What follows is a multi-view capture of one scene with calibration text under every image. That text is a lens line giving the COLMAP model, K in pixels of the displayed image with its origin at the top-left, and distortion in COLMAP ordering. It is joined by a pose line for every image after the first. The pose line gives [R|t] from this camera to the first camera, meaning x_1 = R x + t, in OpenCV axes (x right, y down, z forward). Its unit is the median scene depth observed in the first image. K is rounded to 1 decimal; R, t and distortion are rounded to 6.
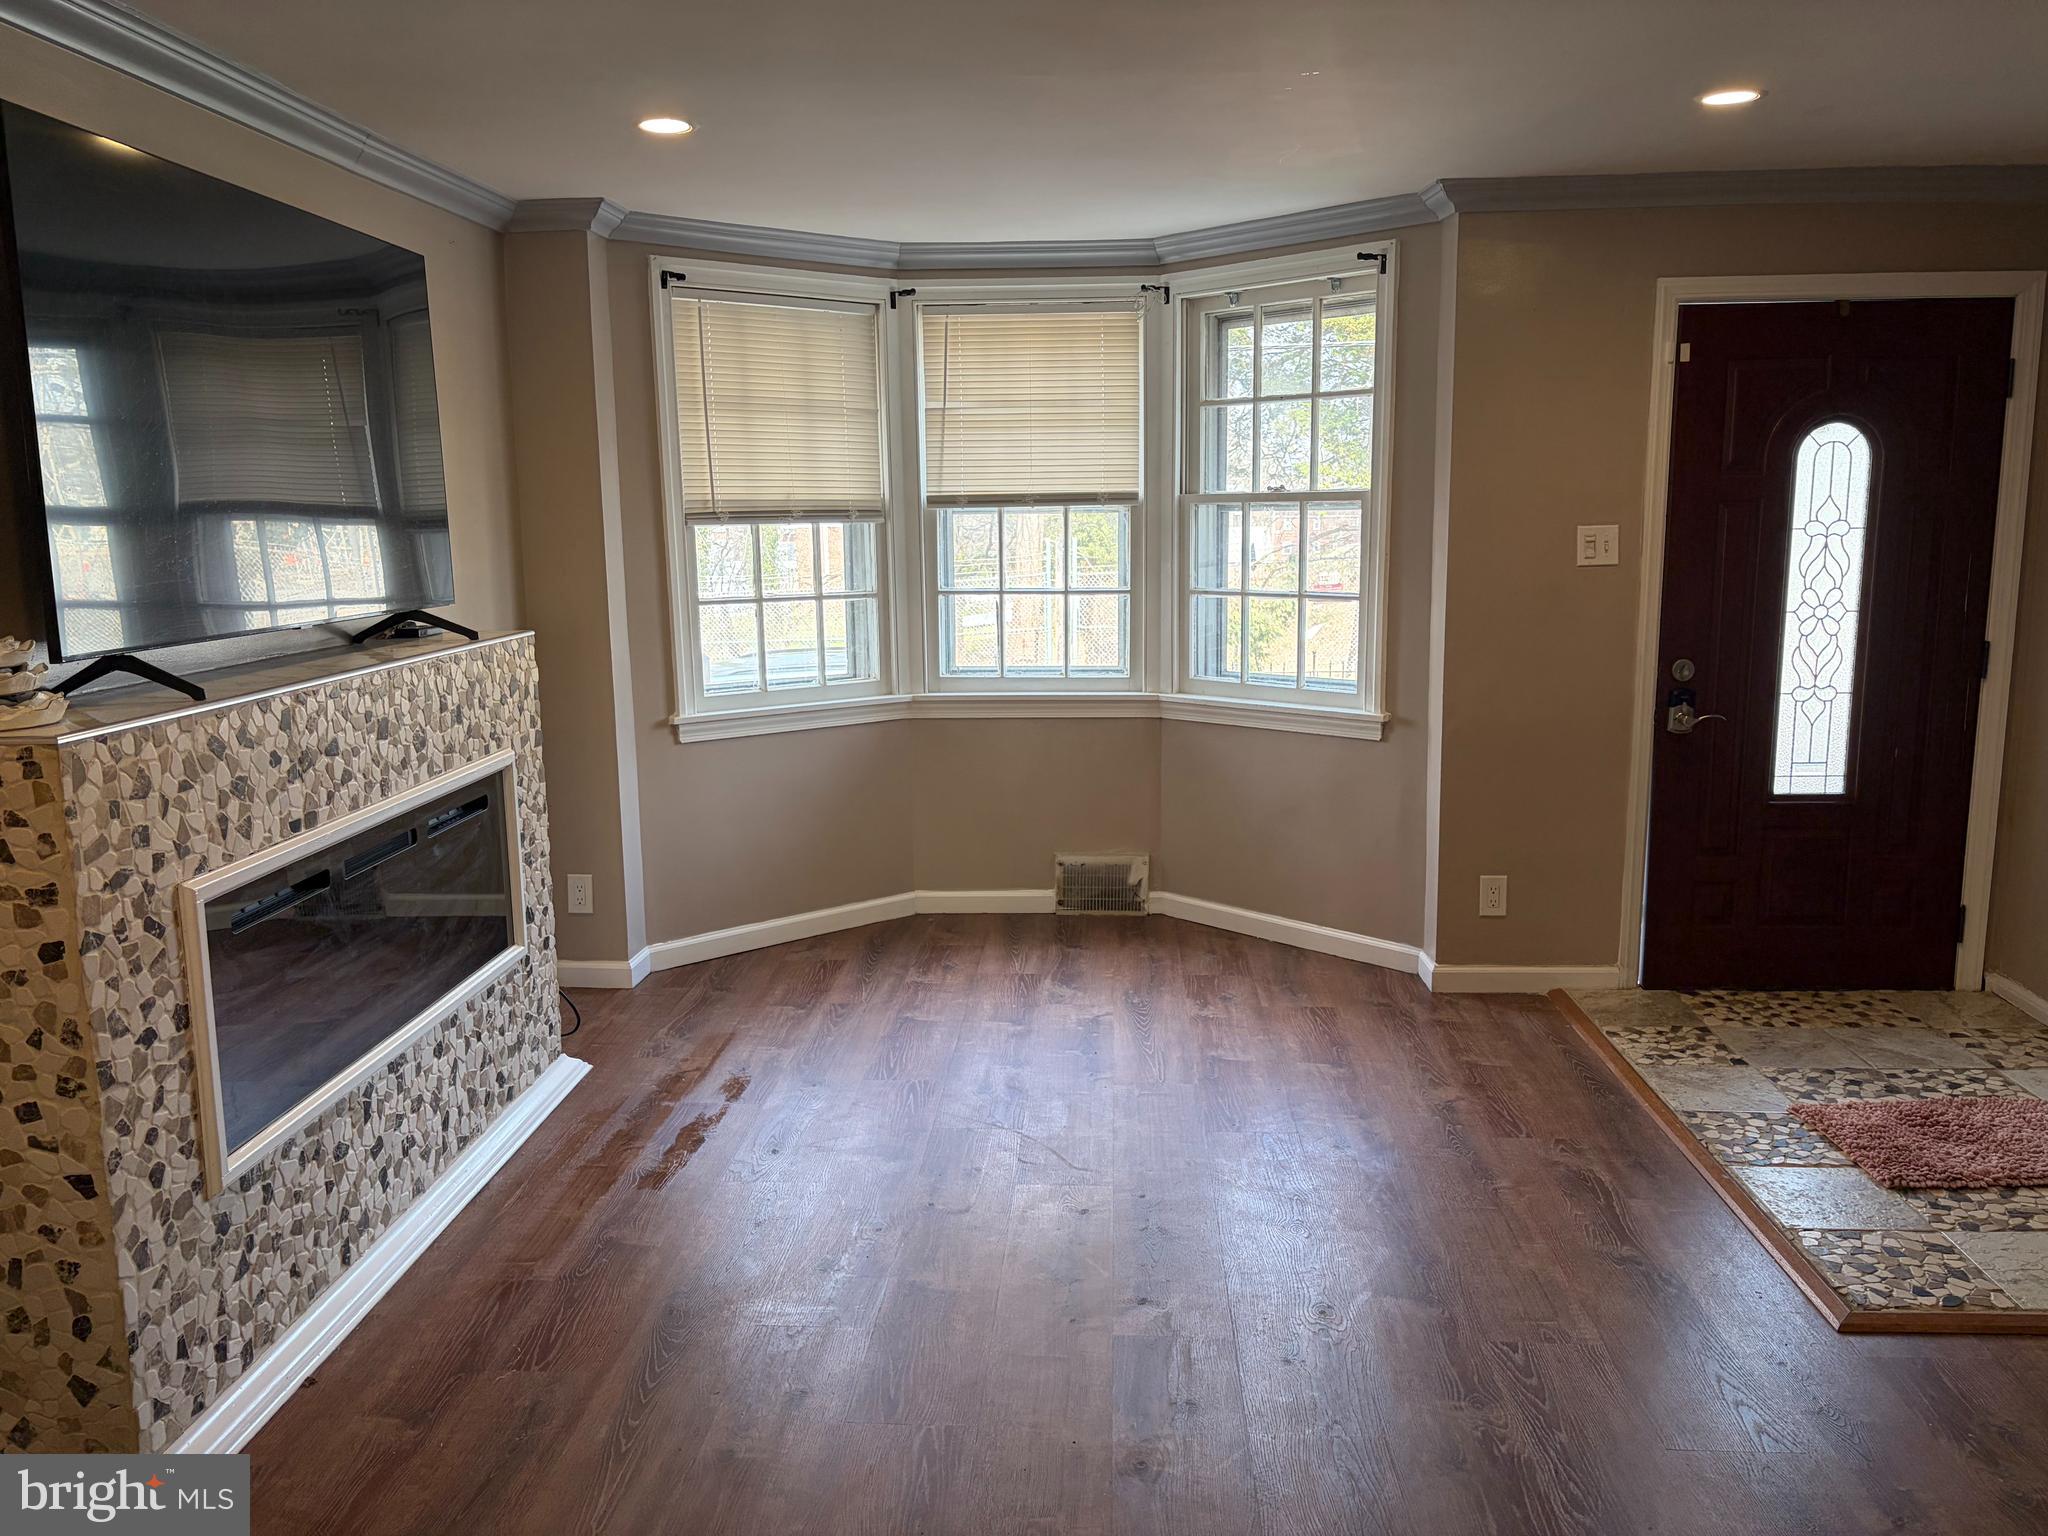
lens RADIAL K [[1550.5, 0, 1016.9], [0, 1550.5, 775.2], [0, 0, 1]] dist [0.043984, -0.044420]
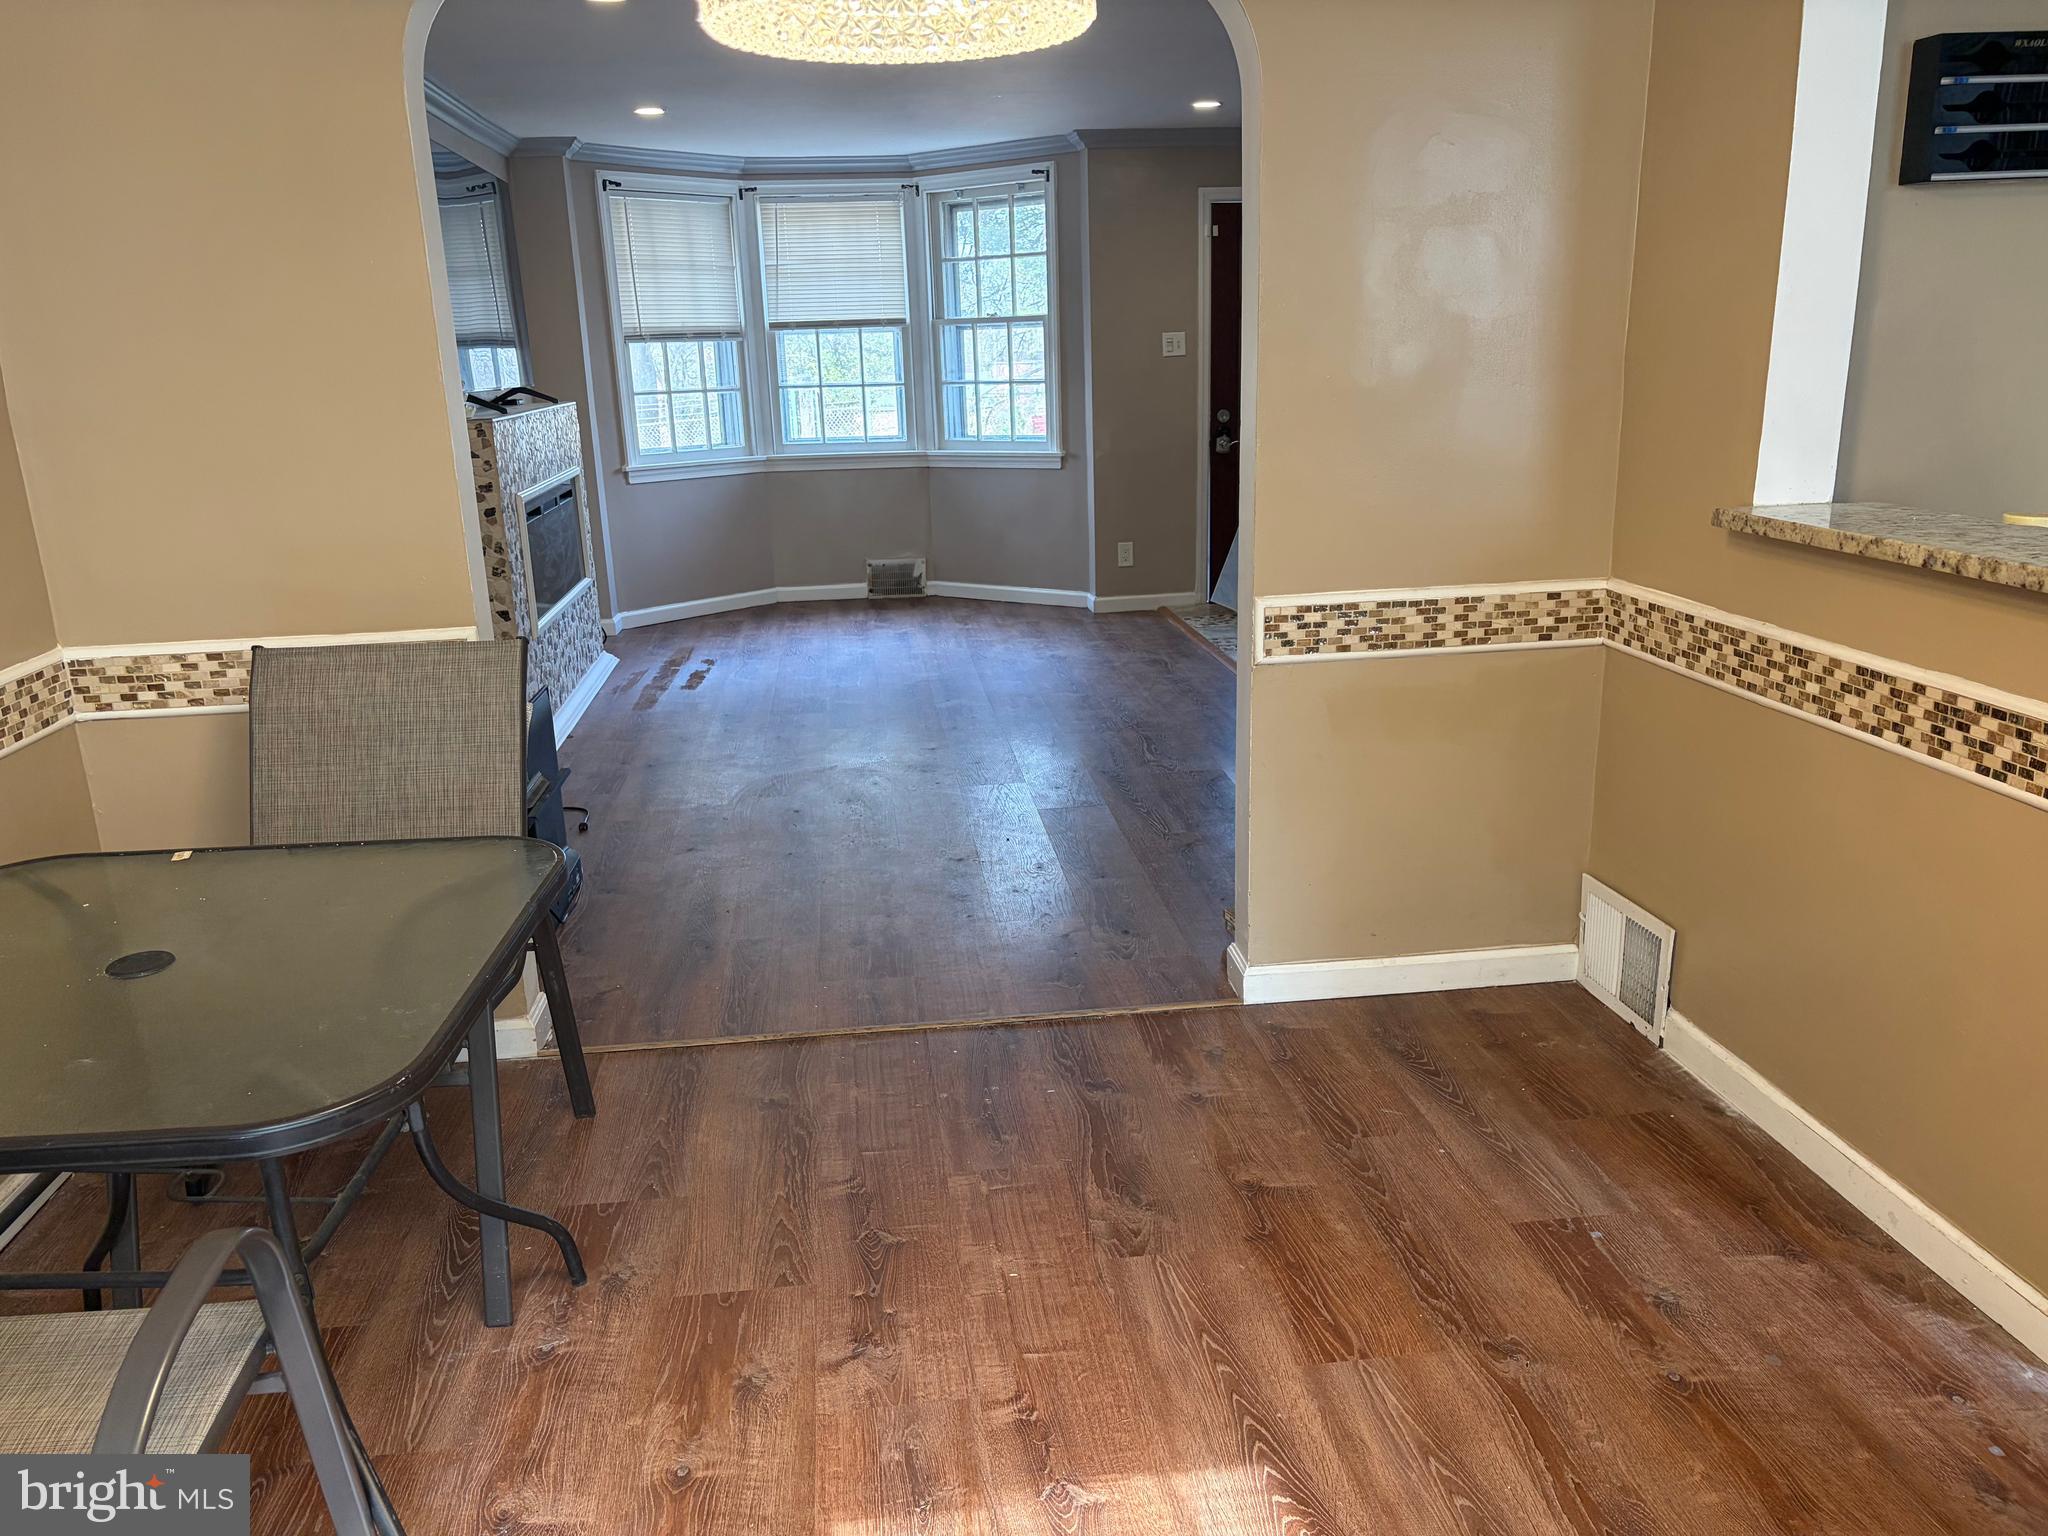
lens RADIAL K [[1550.5, 0, 1036.5], [0, 1550.5, 775.9], [0, 0, 1]] dist [0.043984, -0.044420]
pose [[0.983559, -0.066006, 0.168091, -0.091335], [0.049396, 0.993644, 0.101148, 0.130656], [-0.173699, -0.091182, 0.980568, -0.638608]]
